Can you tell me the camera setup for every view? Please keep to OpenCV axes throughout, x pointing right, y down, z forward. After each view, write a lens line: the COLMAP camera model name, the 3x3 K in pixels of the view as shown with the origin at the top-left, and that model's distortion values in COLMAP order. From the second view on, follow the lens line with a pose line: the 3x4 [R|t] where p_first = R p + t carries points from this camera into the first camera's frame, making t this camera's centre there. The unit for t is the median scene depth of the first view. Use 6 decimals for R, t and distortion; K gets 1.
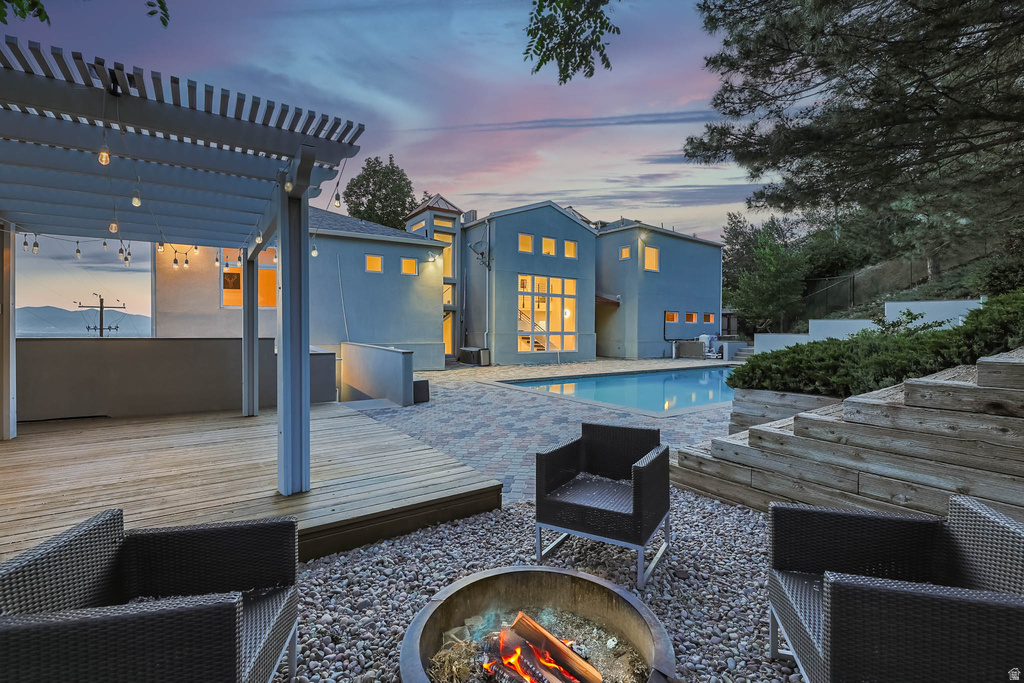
lens RADIAL K [[469.9, 0, 466.1], [0, 469.9, 338.2], [0, 0, 1]] dist [0.001042, 0.000180]
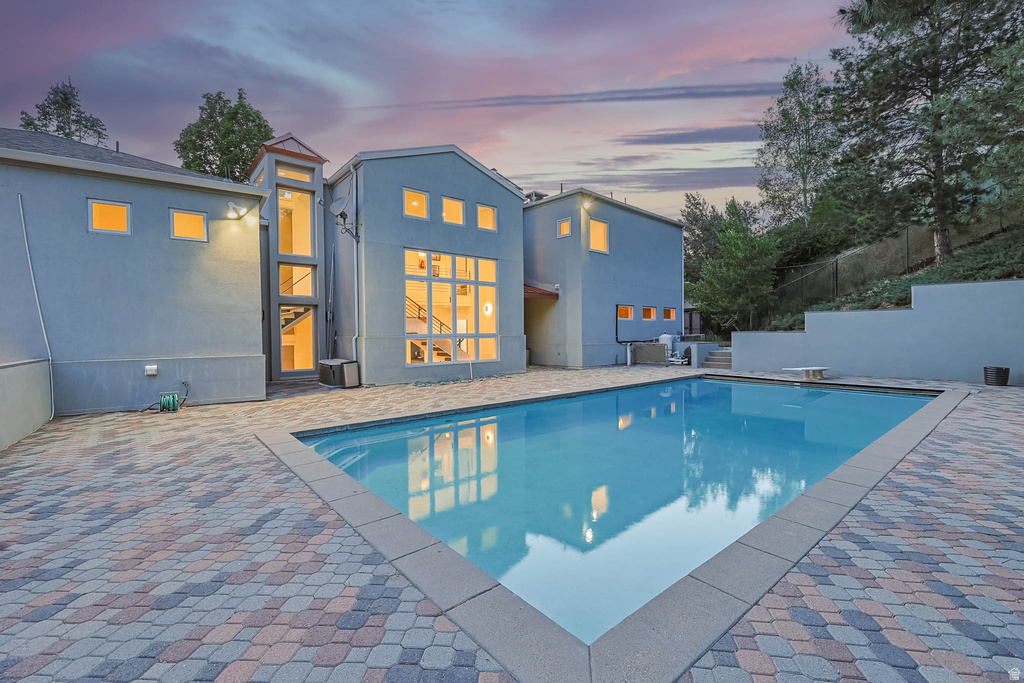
lens RADIAL K [[437.0, 0, 475.5], [0, 437.0, 341.9], [0, 0, 1]] dist [-0.000015, -0.000047]
pose [[0.996271, -0.017774, 0.084425, 0.144719], [0.017534, 0.999840, 0.003585, -0.003583], [-0.084475, -0.002091, 0.996423, 0.338617]]
